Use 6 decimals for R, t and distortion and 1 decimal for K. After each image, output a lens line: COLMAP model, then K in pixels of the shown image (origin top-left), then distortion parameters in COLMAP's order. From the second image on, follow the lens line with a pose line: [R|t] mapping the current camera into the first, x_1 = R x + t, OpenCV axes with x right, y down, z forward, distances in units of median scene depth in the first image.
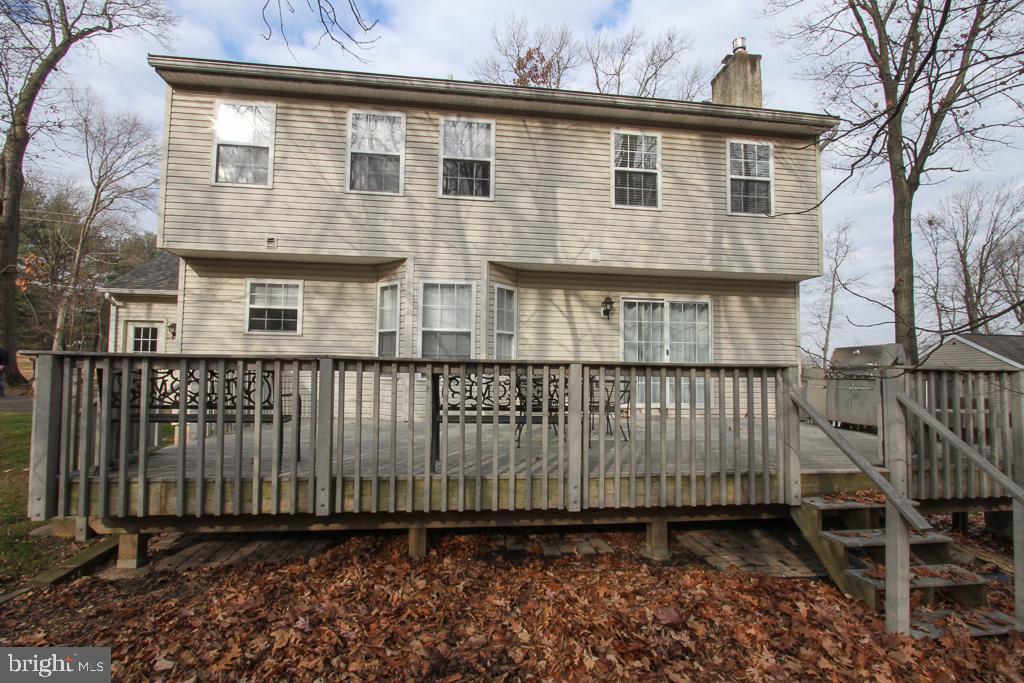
lens RADIAL K [[425.2, 0, 514.2], [0, 425.2, 339.3], [0, 0, 1]] dist [-0.013464, 0.000050]
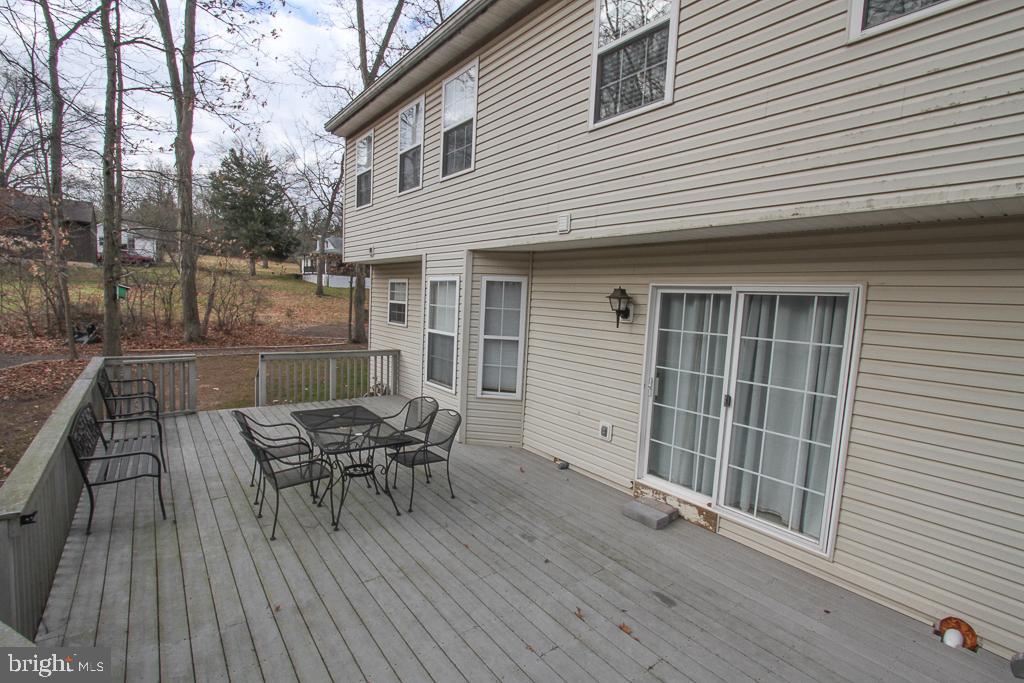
lens RADIAL K [[477.6, 0, 512.0], [0, 477.6, 341.5], [0, 0, 1]] dist [0.000570, 0.000361]
pose [[0.507482, 0.087665, -0.857191, 0.725275], [0.012658, 0.993945, 0.109144, -0.102166], [0.861569, -0.066239, 0.503300, 0.562541]]
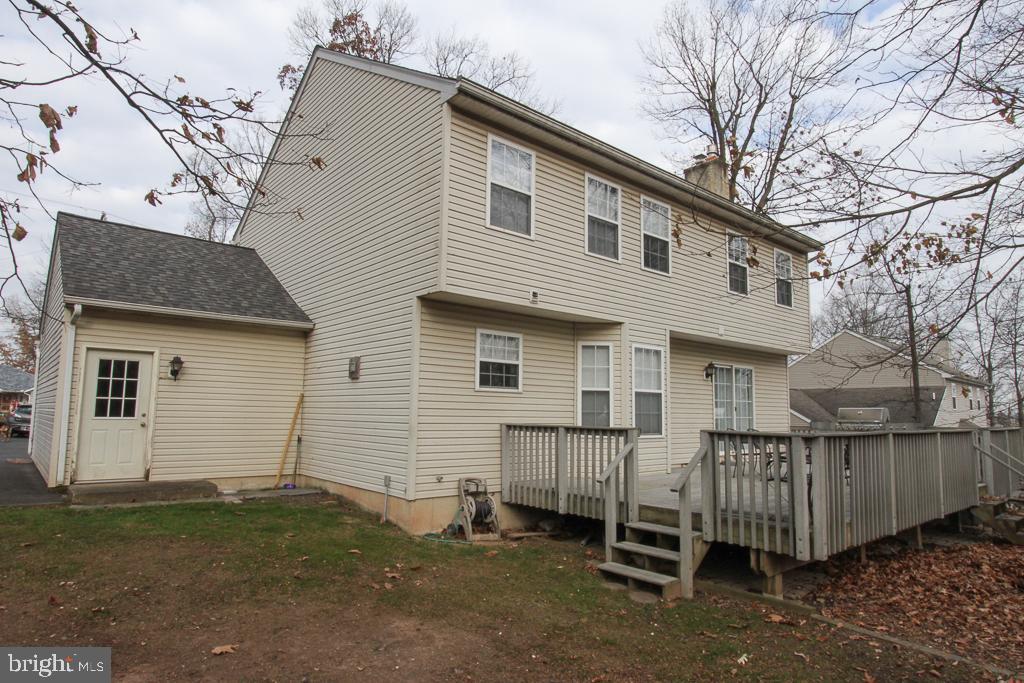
lens RADIAL K [[605.5, 0, 512.0], [0, 605.5, 341.5], [0, 0, 1]] dist [-0.005156, 0.001451]
pose [[0.826197, 0.067134, 0.559367, -1.214178], [-0.044482, 0.997548, -0.054023, -0.045429], [-0.561622, 0.019752, 0.827158, -0.090682]]
